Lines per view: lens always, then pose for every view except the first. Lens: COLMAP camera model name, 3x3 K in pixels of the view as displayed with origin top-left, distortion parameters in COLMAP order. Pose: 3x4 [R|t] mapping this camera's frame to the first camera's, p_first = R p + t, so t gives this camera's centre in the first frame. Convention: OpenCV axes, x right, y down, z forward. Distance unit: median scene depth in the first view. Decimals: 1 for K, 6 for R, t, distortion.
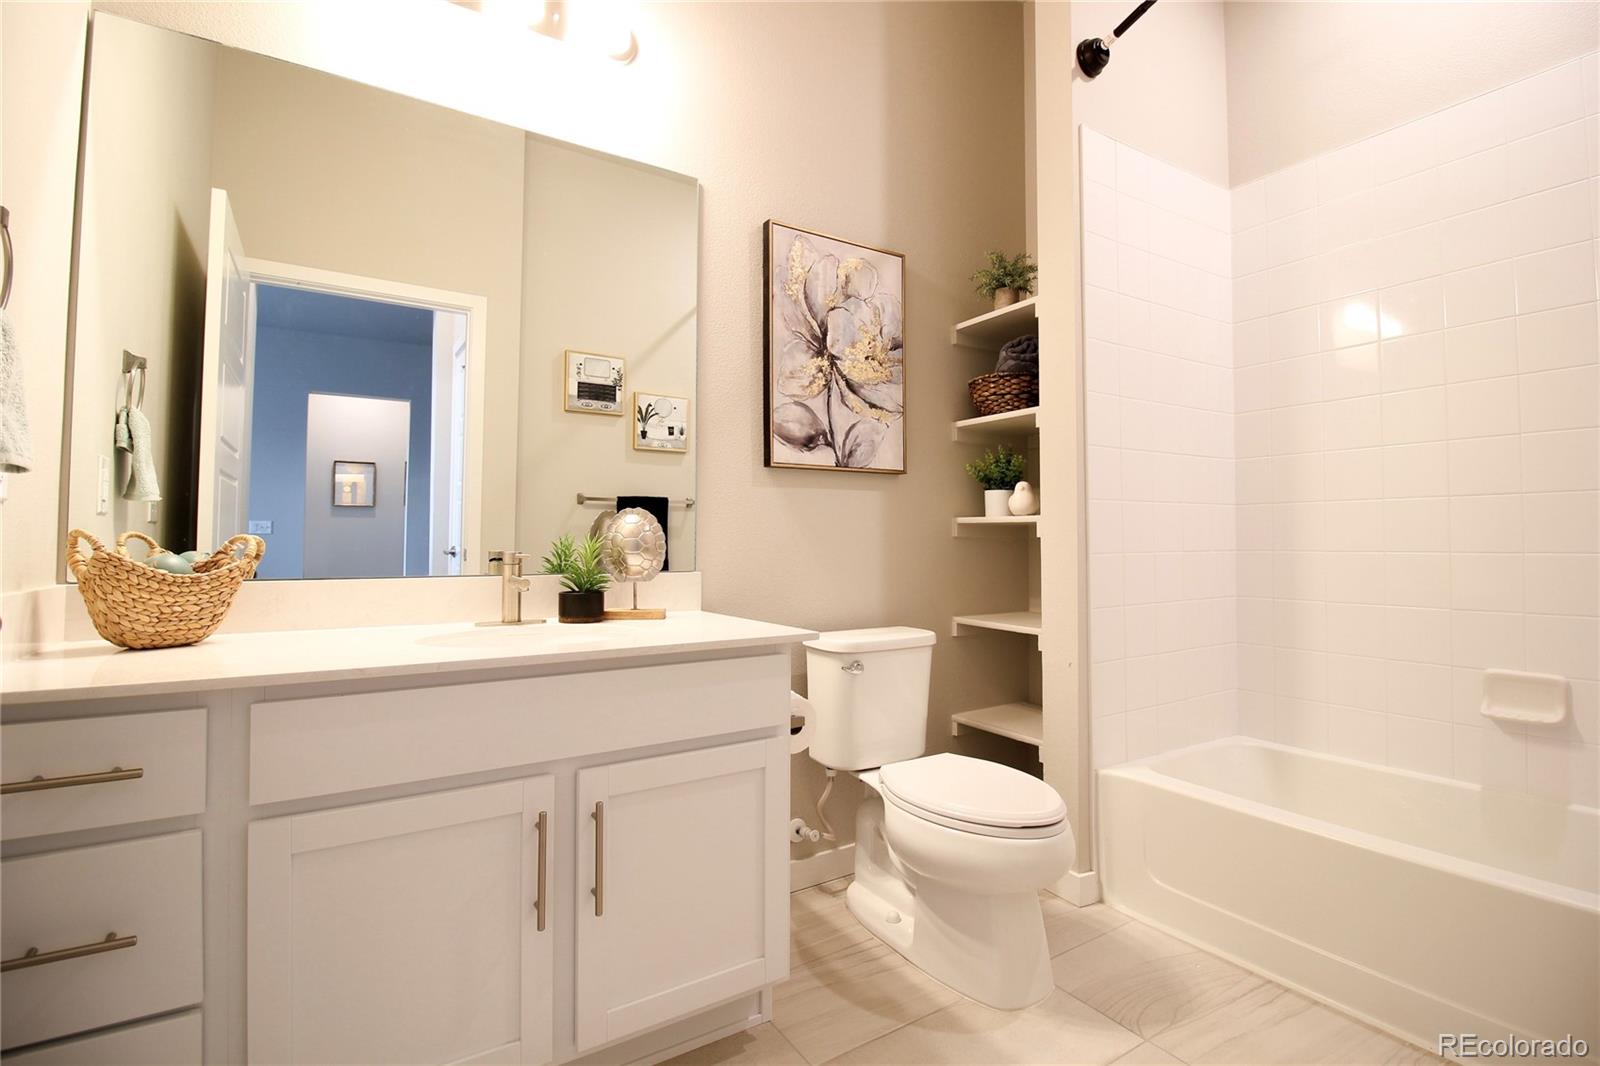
lens RADIAL K [[725.8, 0, 817.4], [0, 725.8, 526.7], [0, 0, 1]] dist [0.000593, -0.011070]
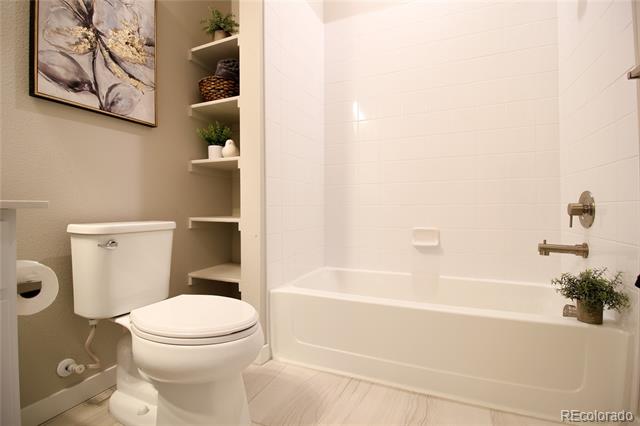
lens RADIAL K [[297.0, 0, 323.0], [0, 297.0, 208.4], [0, 0, 1]] dist [-0.000132, -0.013126]
pose [[0.830585, -0.004955, 0.556870, 0.066855], [-0.012060, 0.999566, 0.026882, 0.092846], [-0.556762, -0.029043, 0.830164, 0.268207]]
